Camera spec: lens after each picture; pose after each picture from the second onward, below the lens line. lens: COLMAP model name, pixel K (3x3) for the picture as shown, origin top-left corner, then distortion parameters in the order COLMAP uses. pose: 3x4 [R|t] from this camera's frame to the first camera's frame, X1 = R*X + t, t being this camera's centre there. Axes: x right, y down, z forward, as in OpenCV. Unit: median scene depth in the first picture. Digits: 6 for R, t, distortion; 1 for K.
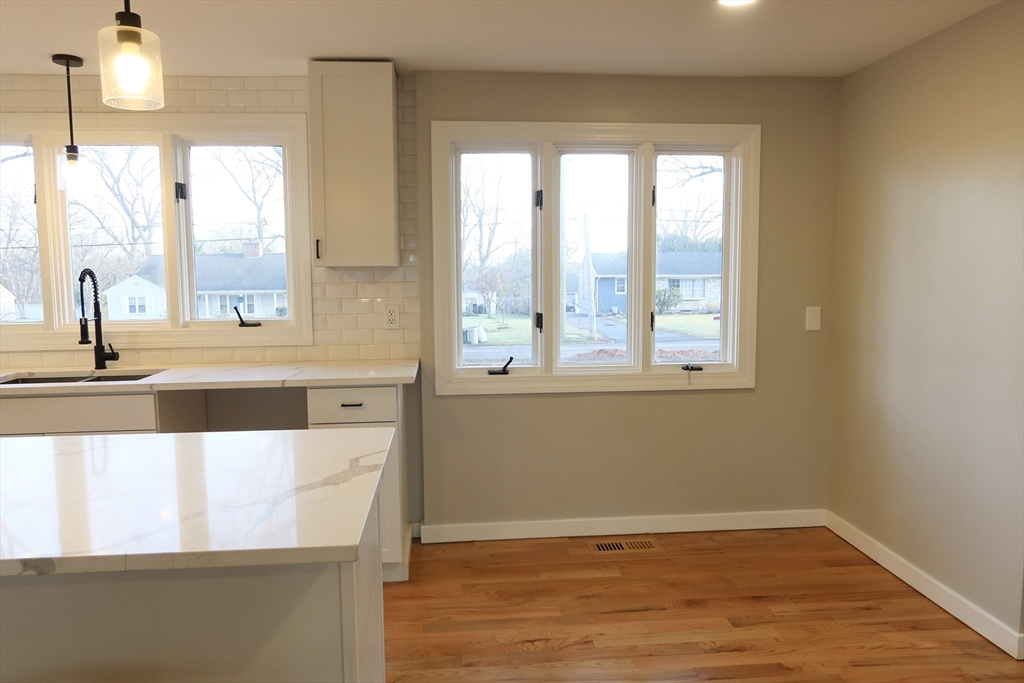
lens RADIAL K [[709.9, 0, 510.3], [0, 709.9, 340.5], [0, 0, 1]] dist [-0.023593, -0.002269]
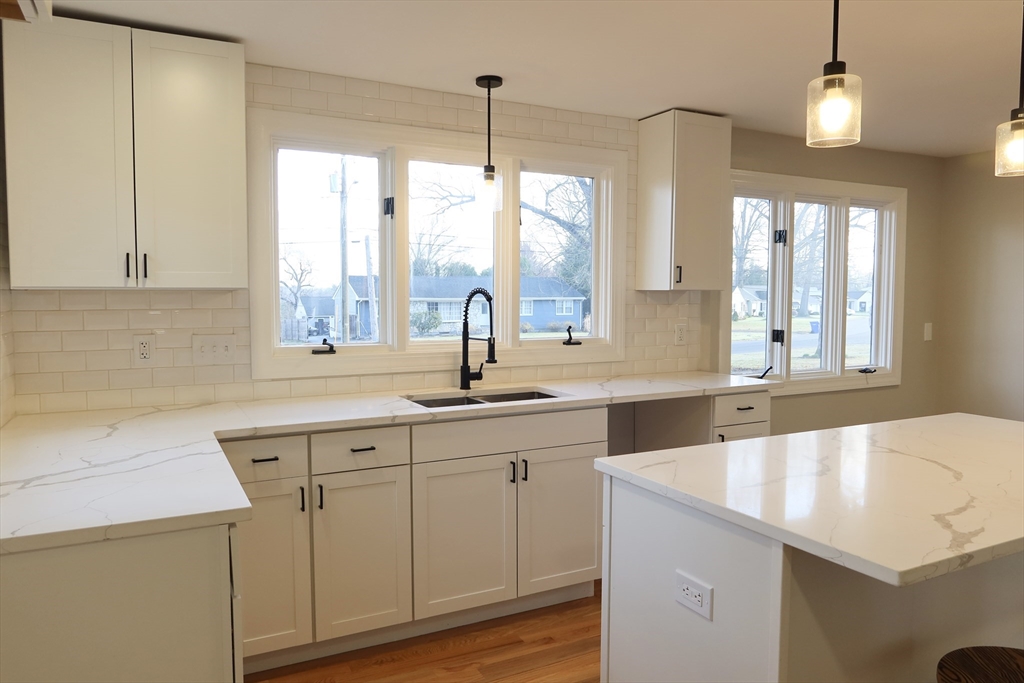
lens RADIAL K [[709.9, 0, 510.3], [0, 709.9, 340.5], [0, 0, 1]] dist [-0.023593, -0.002269]
pose [[0.926731, -0.014713, 0.375436, -0.845210], [0.026877, 0.999269, -0.027183, 0.000522], [-0.374762, 0.035282, 0.926449, 0.050043]]
